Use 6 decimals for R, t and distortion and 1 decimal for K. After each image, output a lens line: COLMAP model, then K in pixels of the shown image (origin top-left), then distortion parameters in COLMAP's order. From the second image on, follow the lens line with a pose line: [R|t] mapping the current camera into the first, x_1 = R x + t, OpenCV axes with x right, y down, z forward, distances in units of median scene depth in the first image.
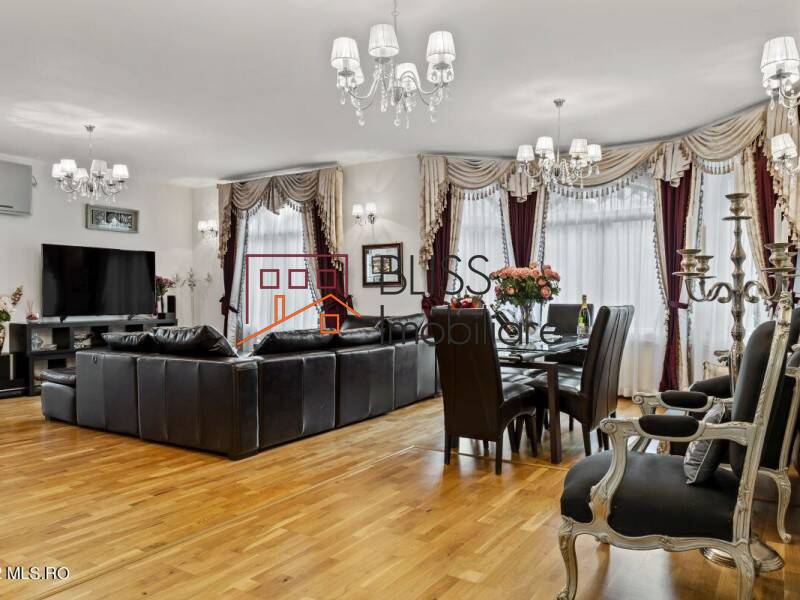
lens RADIAL K [[602.5, 0, 399.8], [0, 602.5, 341.5], [0, 0, 1]] dist [0.049357, 0.000536]
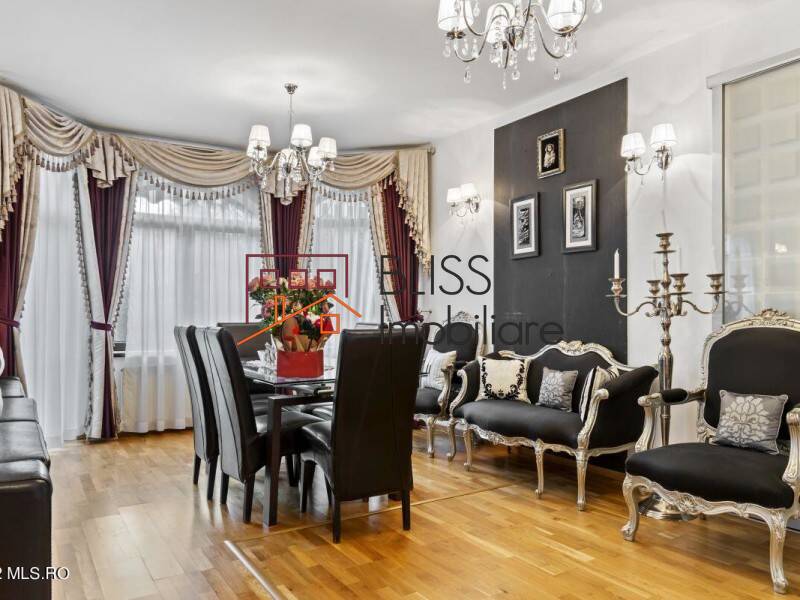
lens RADIAL K [[602.5, 0, 399.8], [0, 602.5, 341.5], [0, 0, 1]] dist [0.049357, 0.000536]
pose [[0.438019, -0.048545, 0.897654, -0.453746], [0.073323, 0.997143, 0.018147, -0.040571], [-0.895970, 0.057870, 0.440327, 0.500144]]
